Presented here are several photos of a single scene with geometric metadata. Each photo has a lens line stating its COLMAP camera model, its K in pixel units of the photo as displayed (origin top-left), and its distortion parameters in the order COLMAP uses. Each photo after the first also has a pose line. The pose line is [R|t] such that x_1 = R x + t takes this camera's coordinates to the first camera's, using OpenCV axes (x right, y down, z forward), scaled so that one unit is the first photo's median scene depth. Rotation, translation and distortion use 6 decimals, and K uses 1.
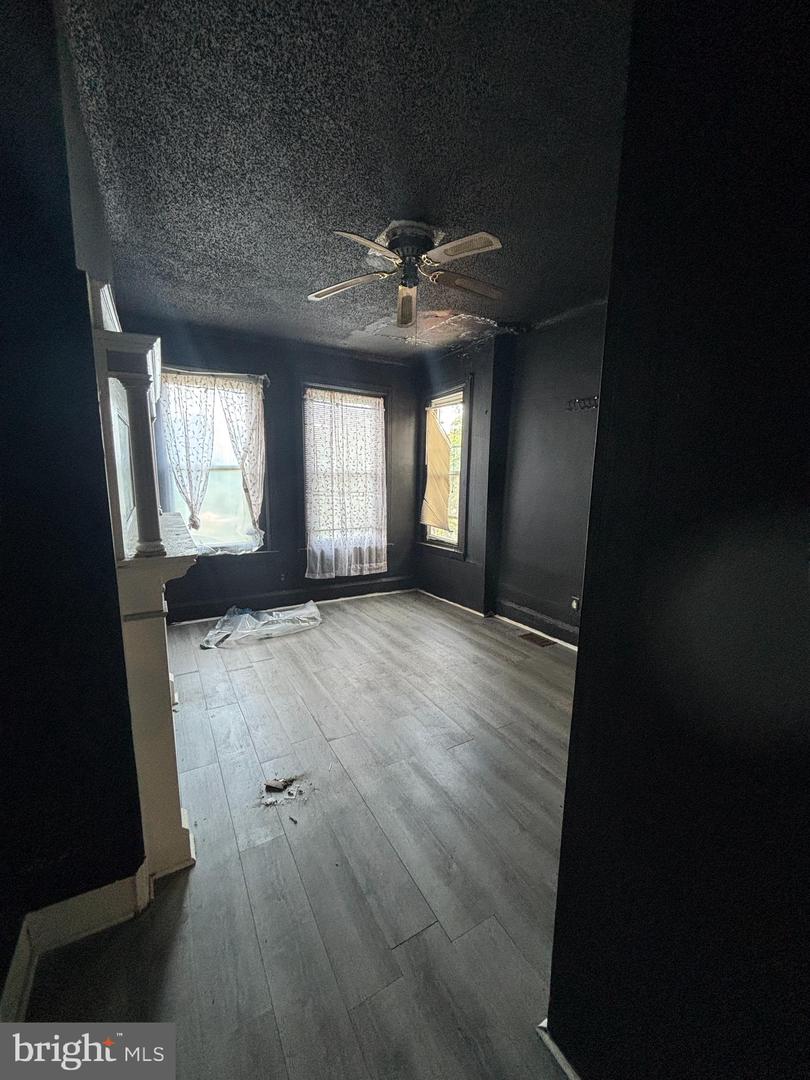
lens RADIAL K [[435.9, 0, 406.0], [0, 435.9, 543.3], [0, 0, 1]] dist [0.000880, 0.001171]
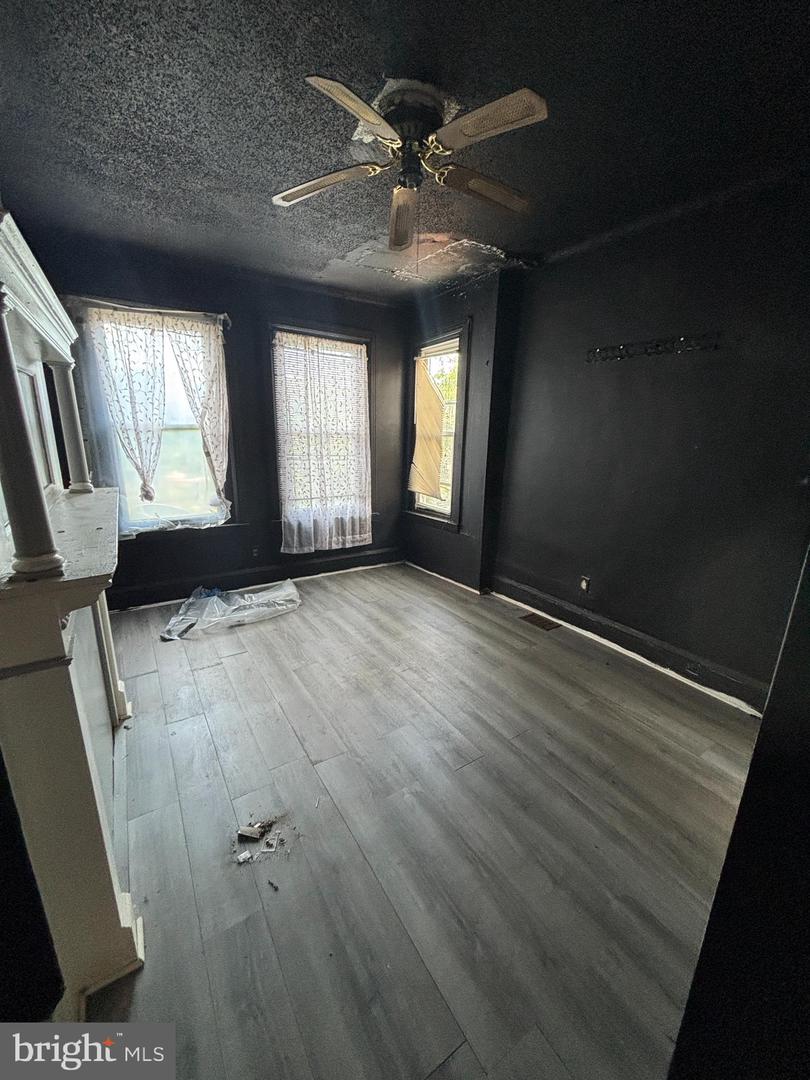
lens RADIAL K [[435.9, 0, 405.6], [0, 435.9, 541.0], [0, 0, 1]] dist [0.000880, 0.001171]
pose [[0.998703, -0.008164, 0.050258, -0.027548], [0.003518, 0.995768, 0.091840, -0.034598], [-0.050795, -0.091544, 0.994505, 0.133897]]
